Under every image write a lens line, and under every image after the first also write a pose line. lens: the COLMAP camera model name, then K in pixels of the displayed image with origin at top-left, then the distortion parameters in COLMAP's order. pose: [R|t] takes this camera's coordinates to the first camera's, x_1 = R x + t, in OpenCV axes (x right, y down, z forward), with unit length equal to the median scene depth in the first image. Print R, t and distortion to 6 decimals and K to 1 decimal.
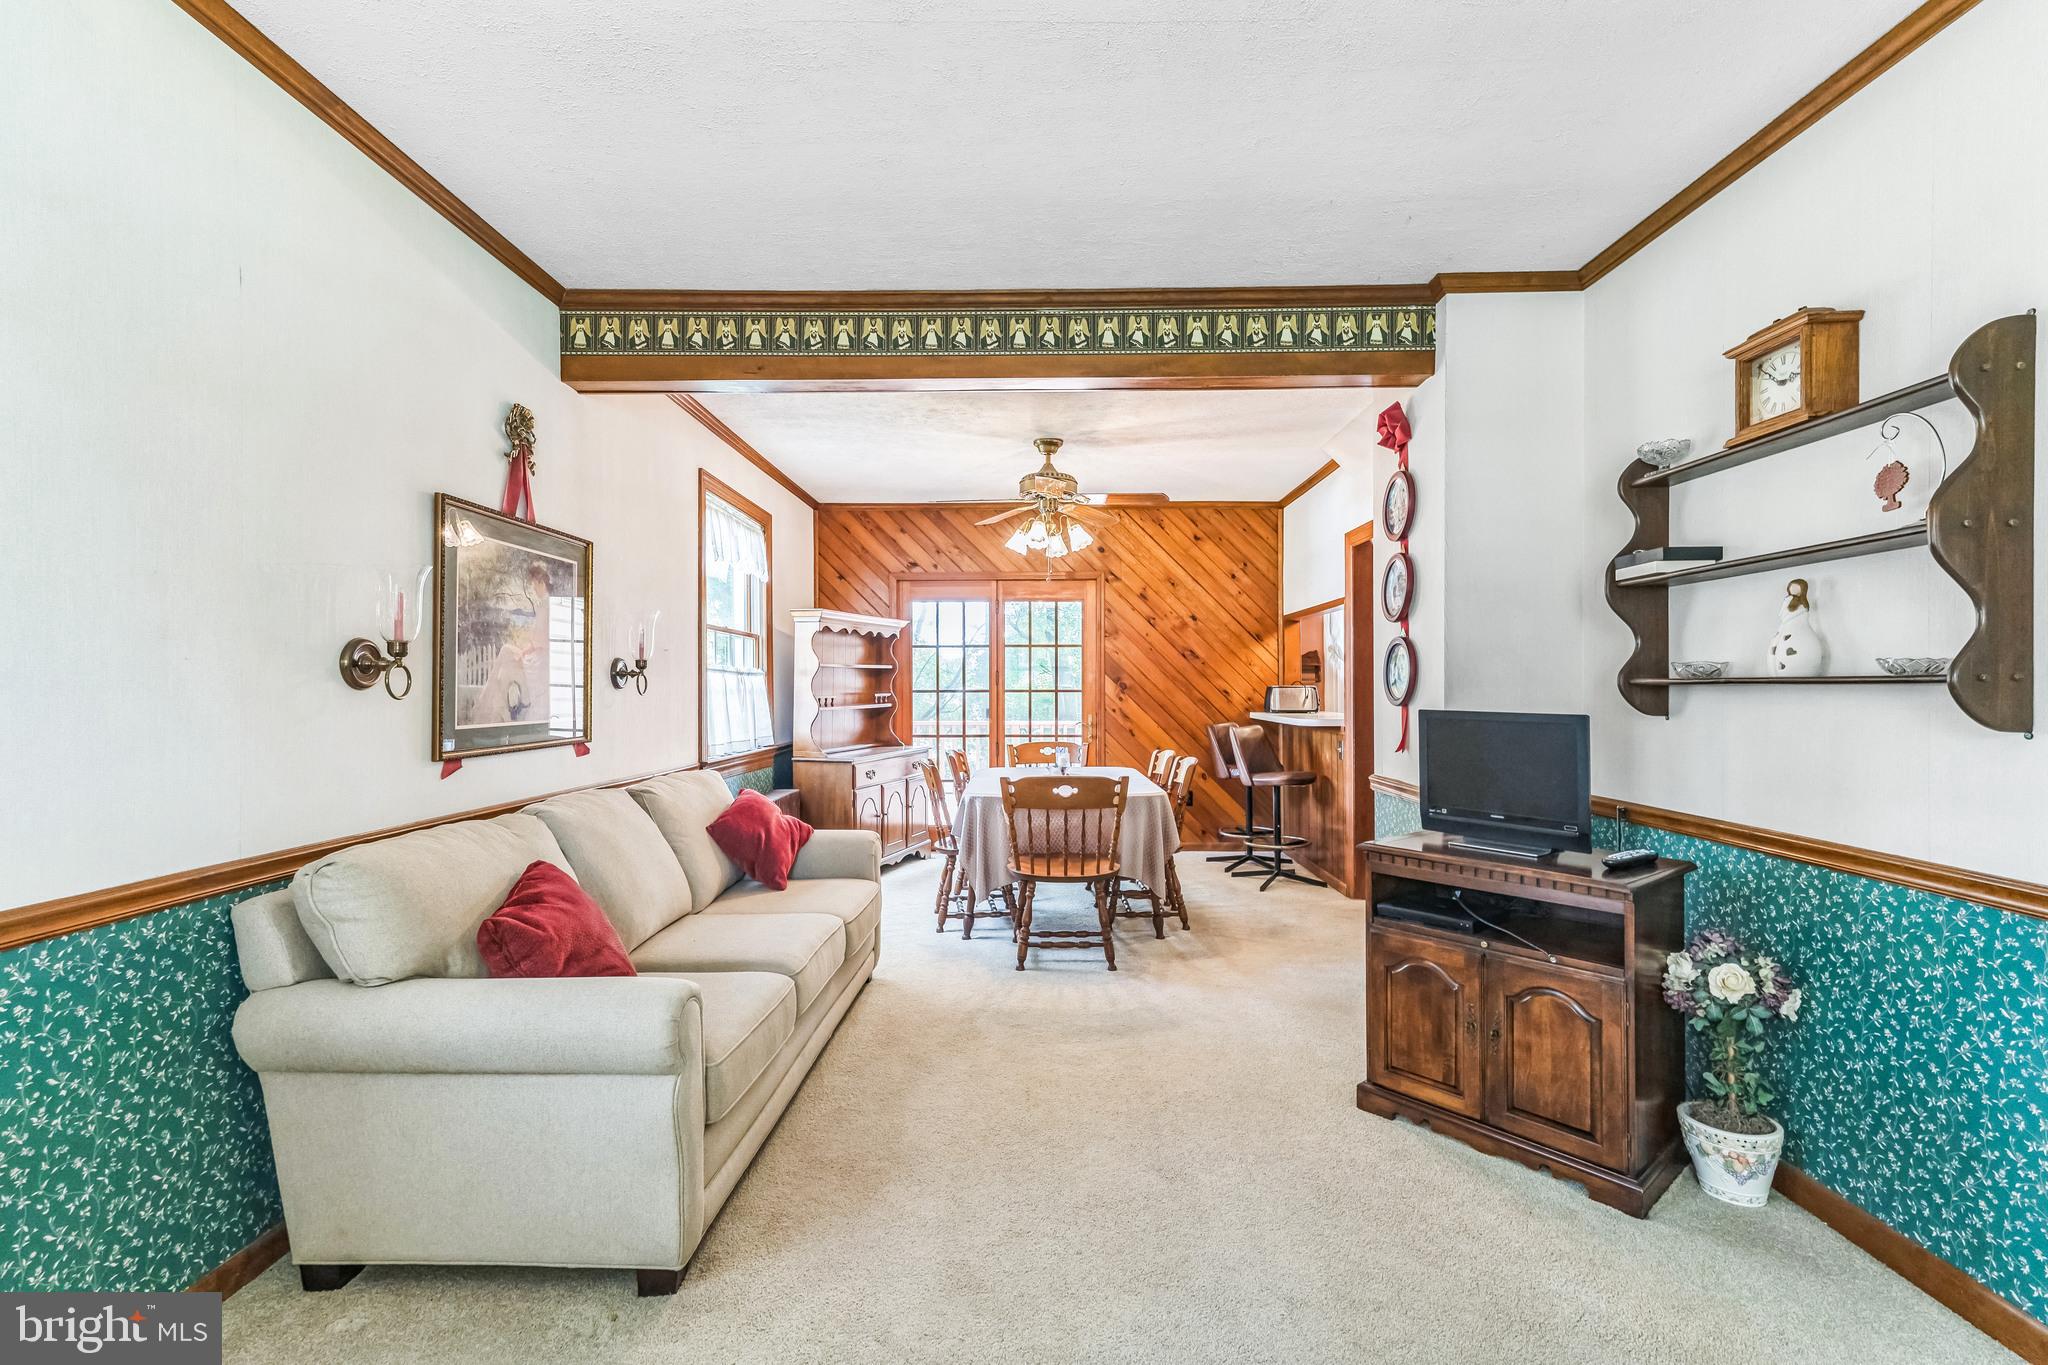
lens RADIAL K [[904.8, 0, 1025.7], [0, 904.8, 686.2], [0, 0, 1]] dist [0.002058, 0.000280]
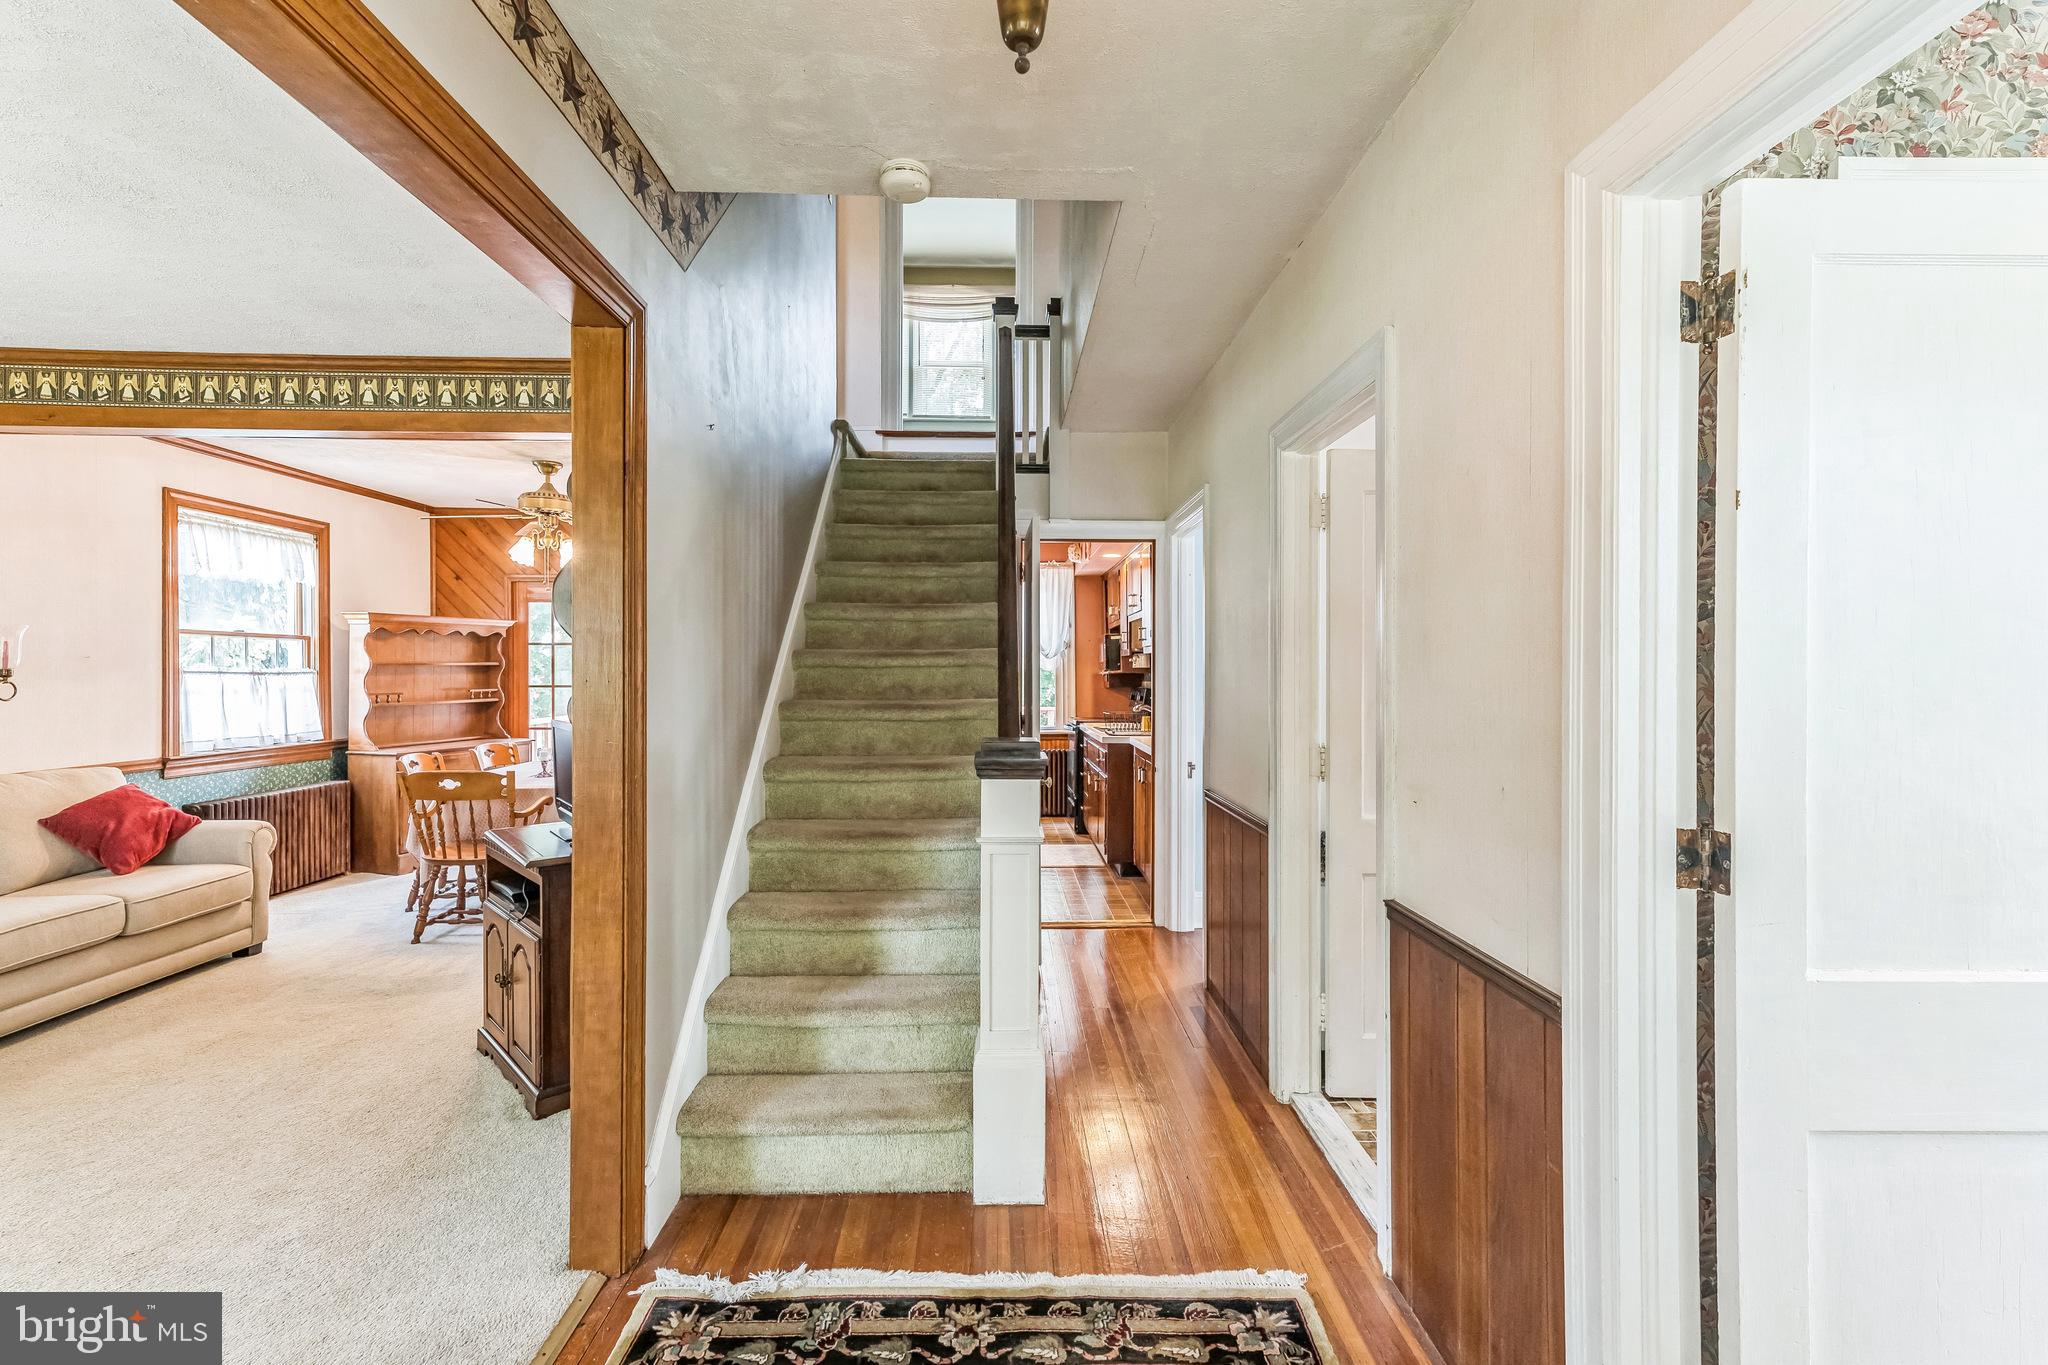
lens RADIAL K [[929.5, 0, 1019.0], [0, 929.5, 675.9], [0, 0, 1]] dist [0.017294, 0.000470]
pose [[0.999242, 0.003230, 0.038799, 0.877074], [-0.003525, 0.999965, 0.007533, -0.038097], [-0.038773, -0.007664, 0.999219, -0.239482]]
